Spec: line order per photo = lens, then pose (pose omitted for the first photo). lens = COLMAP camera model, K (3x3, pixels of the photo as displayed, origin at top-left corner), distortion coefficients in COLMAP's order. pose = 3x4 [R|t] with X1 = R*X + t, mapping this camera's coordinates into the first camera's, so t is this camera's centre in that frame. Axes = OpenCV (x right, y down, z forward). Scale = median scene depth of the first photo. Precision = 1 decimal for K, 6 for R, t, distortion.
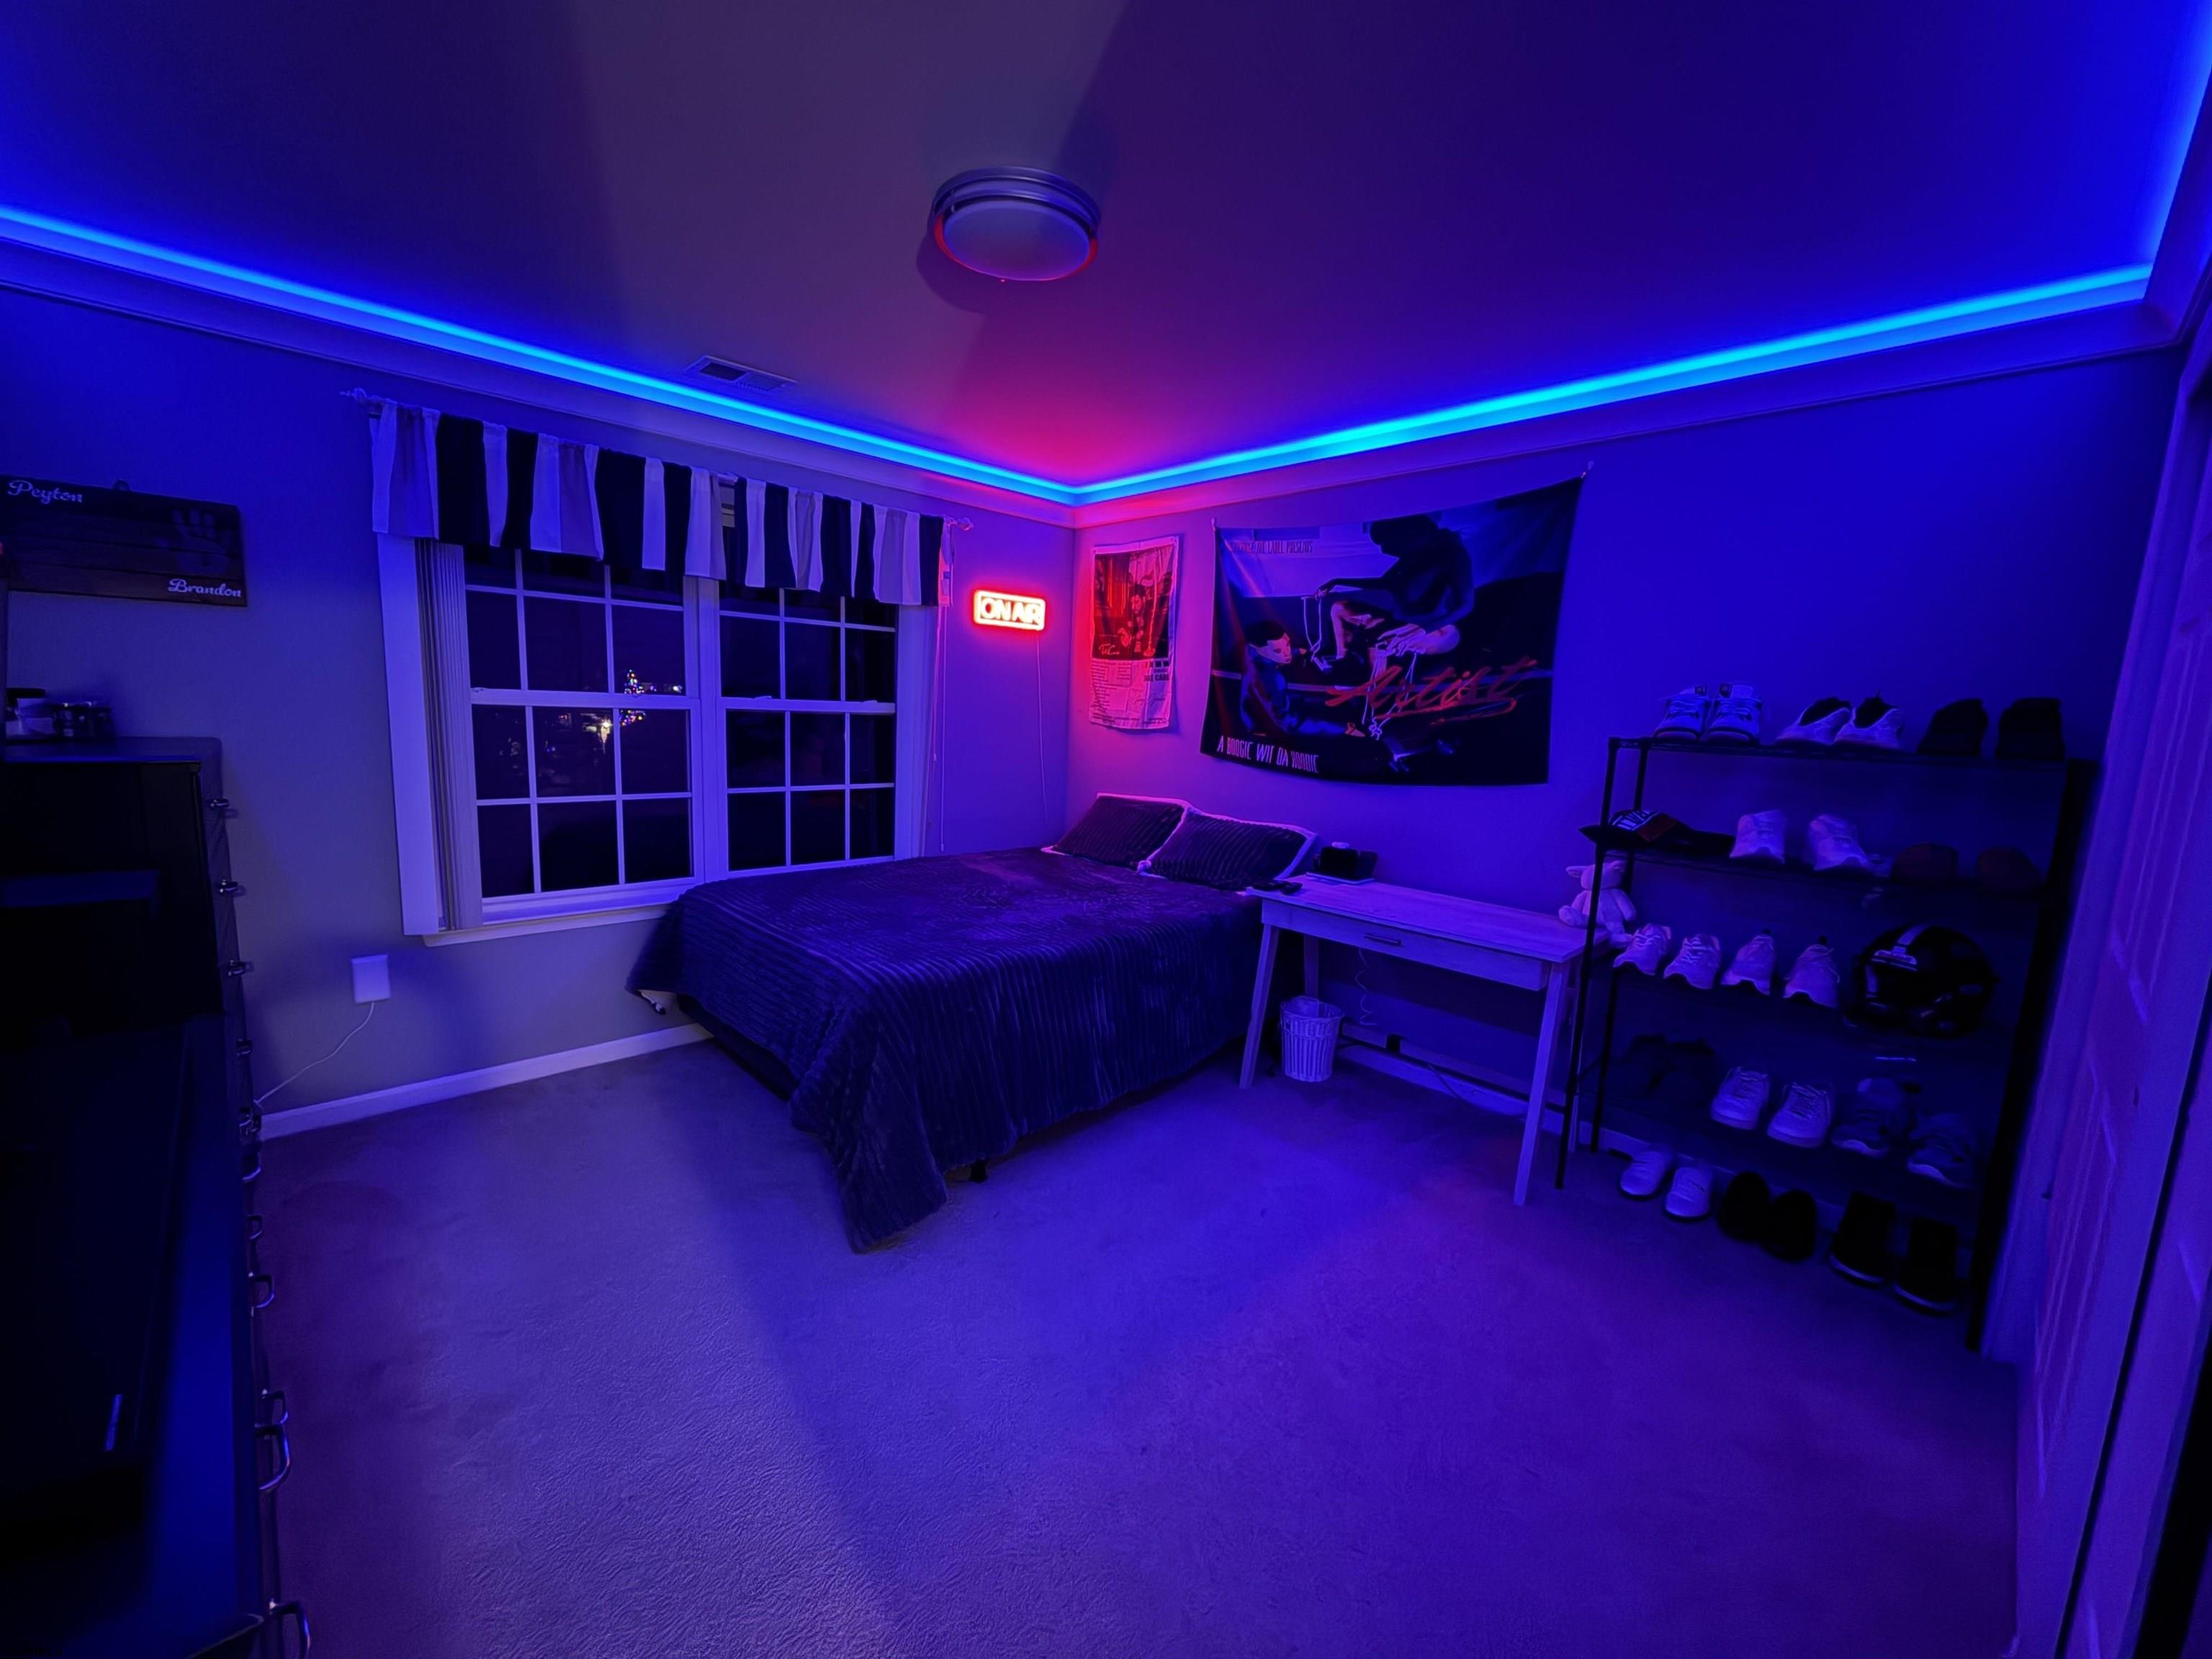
lens RADIAL K [[883.2, 0, 1092.4], [0, 883.2, 832.8], [0, 0, 1]] dist [0.003166, 0.000477]
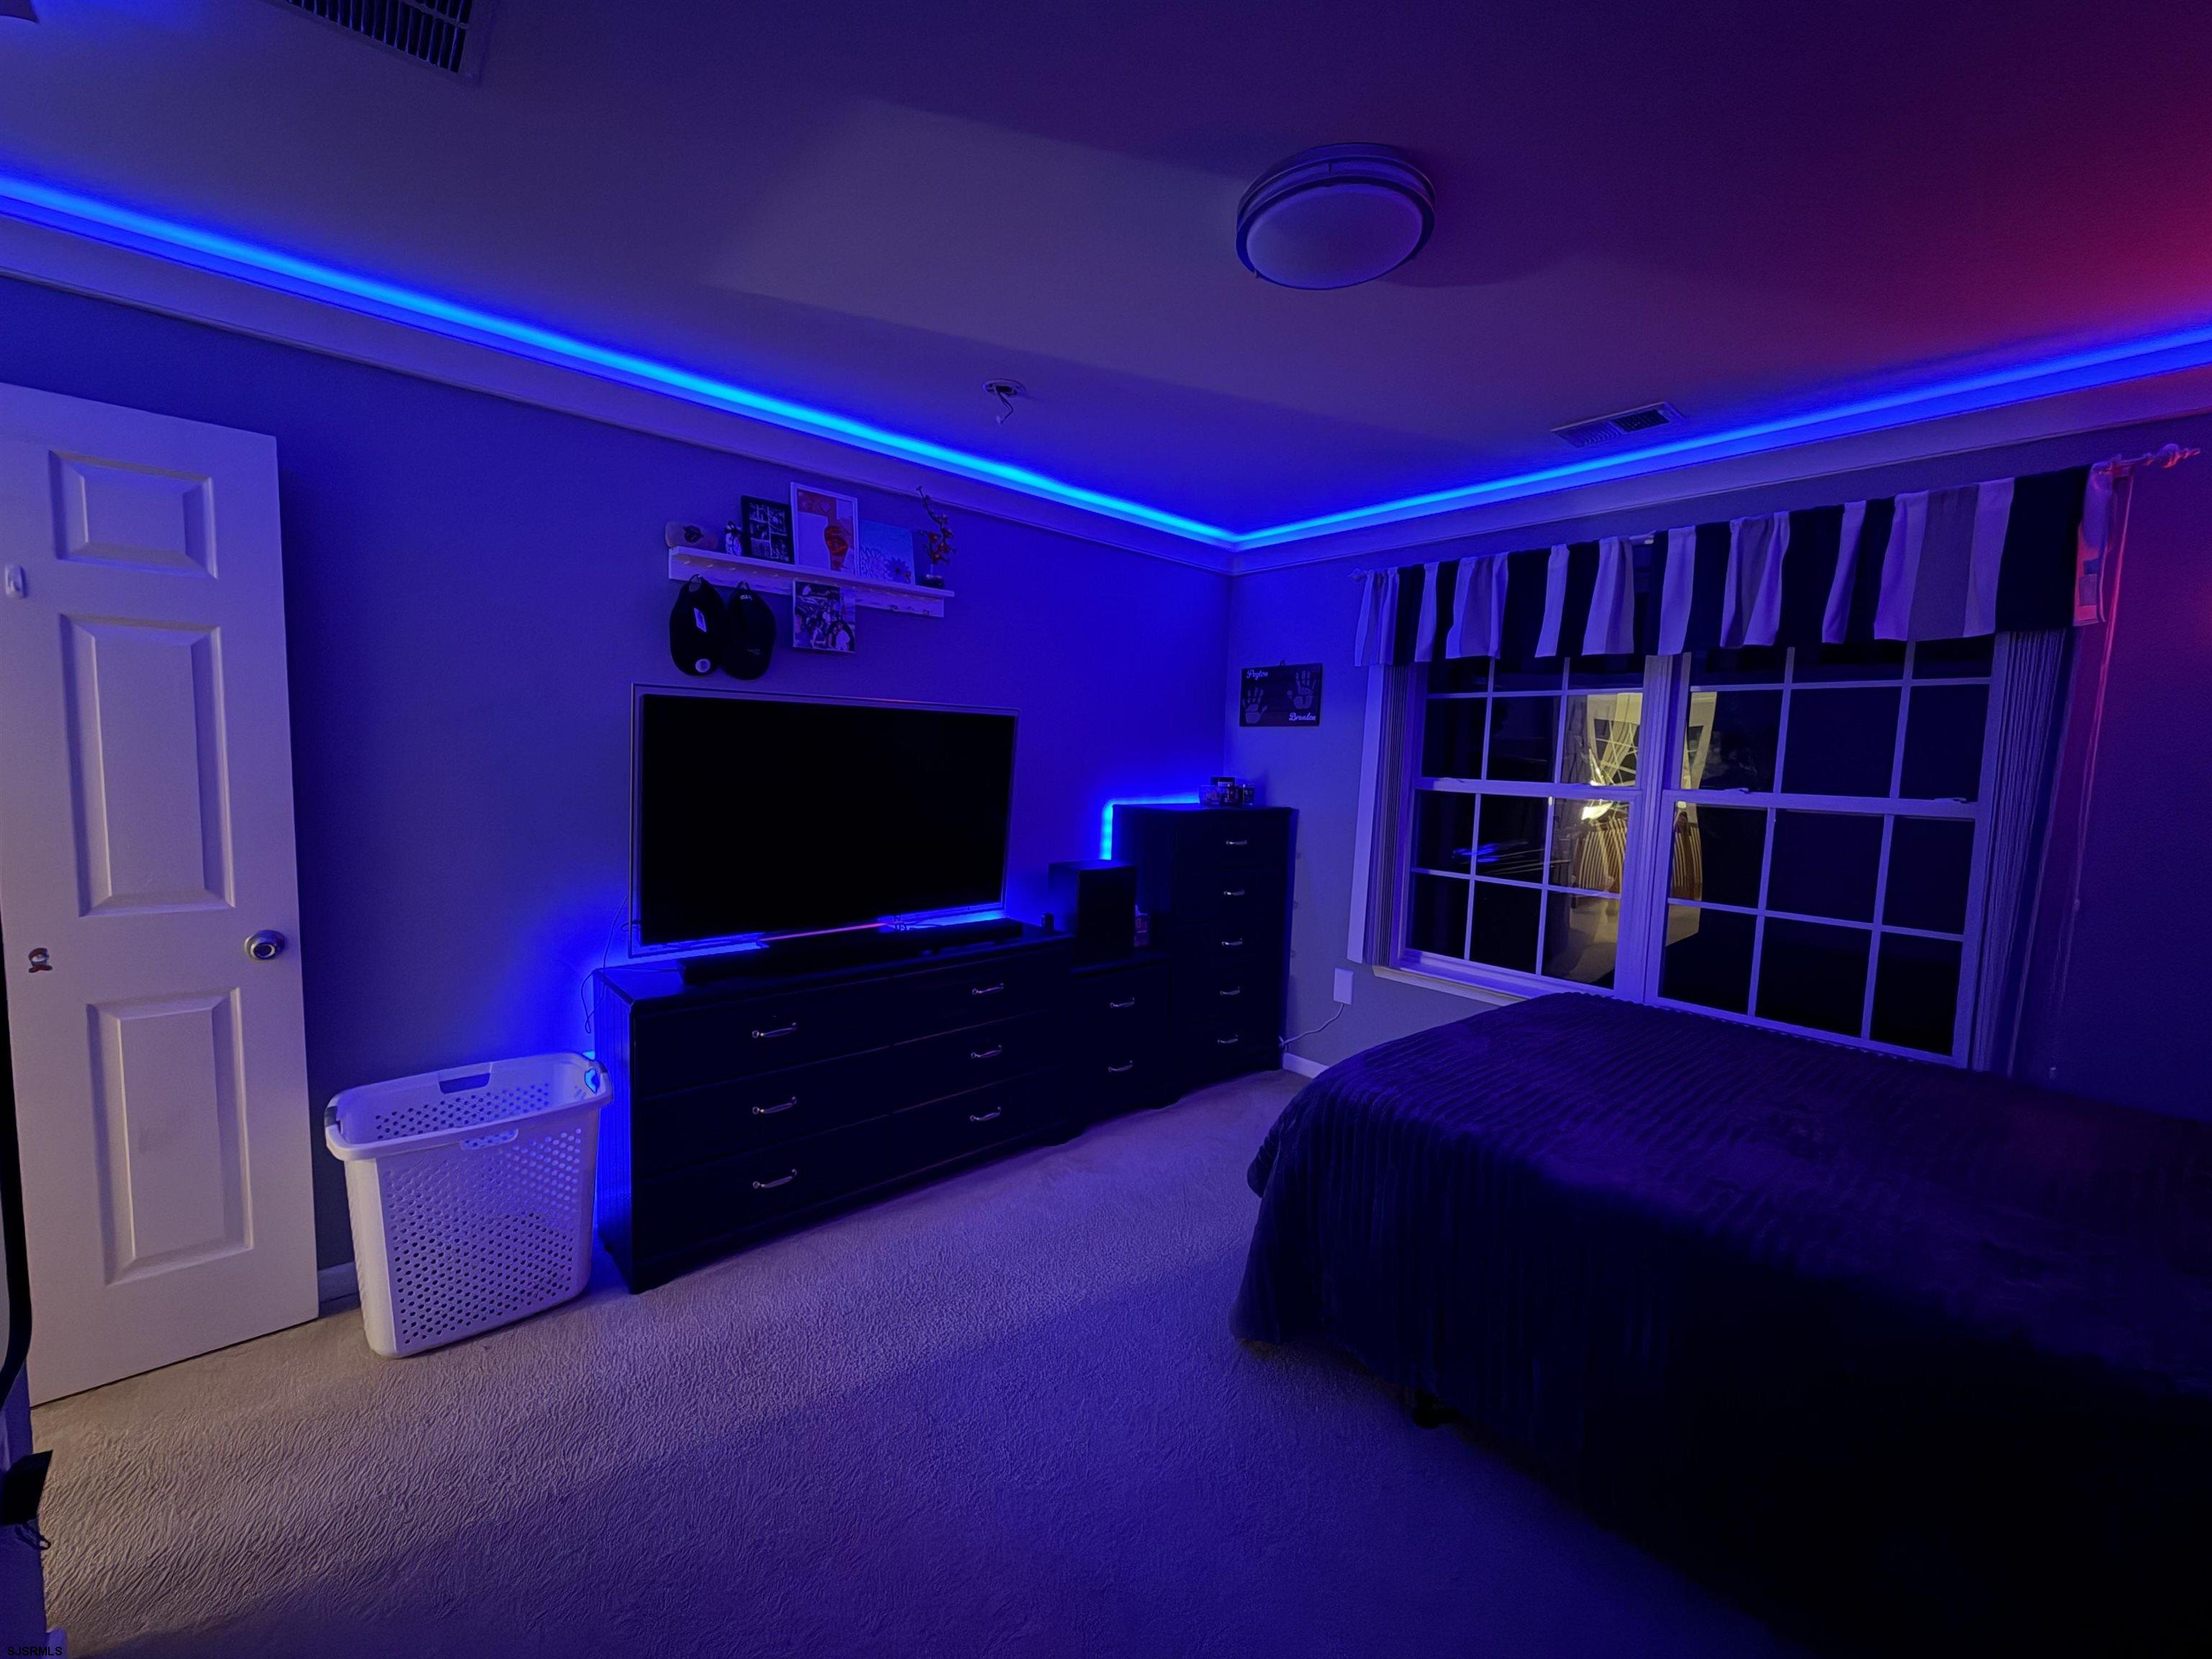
lens RADIAL K [[883.2, 0, 1094.2], [0, 883.2, 827.0], [0, 0, 1]] dist [0.003166, 0.000477]
pose [[-0.040911, 0.036816, -0.998484, 0.491432], [-0.183031, 0.982135, 0.043713, -0.059154], [0.982256, 0.184542, -0.033442, 0.547984]]
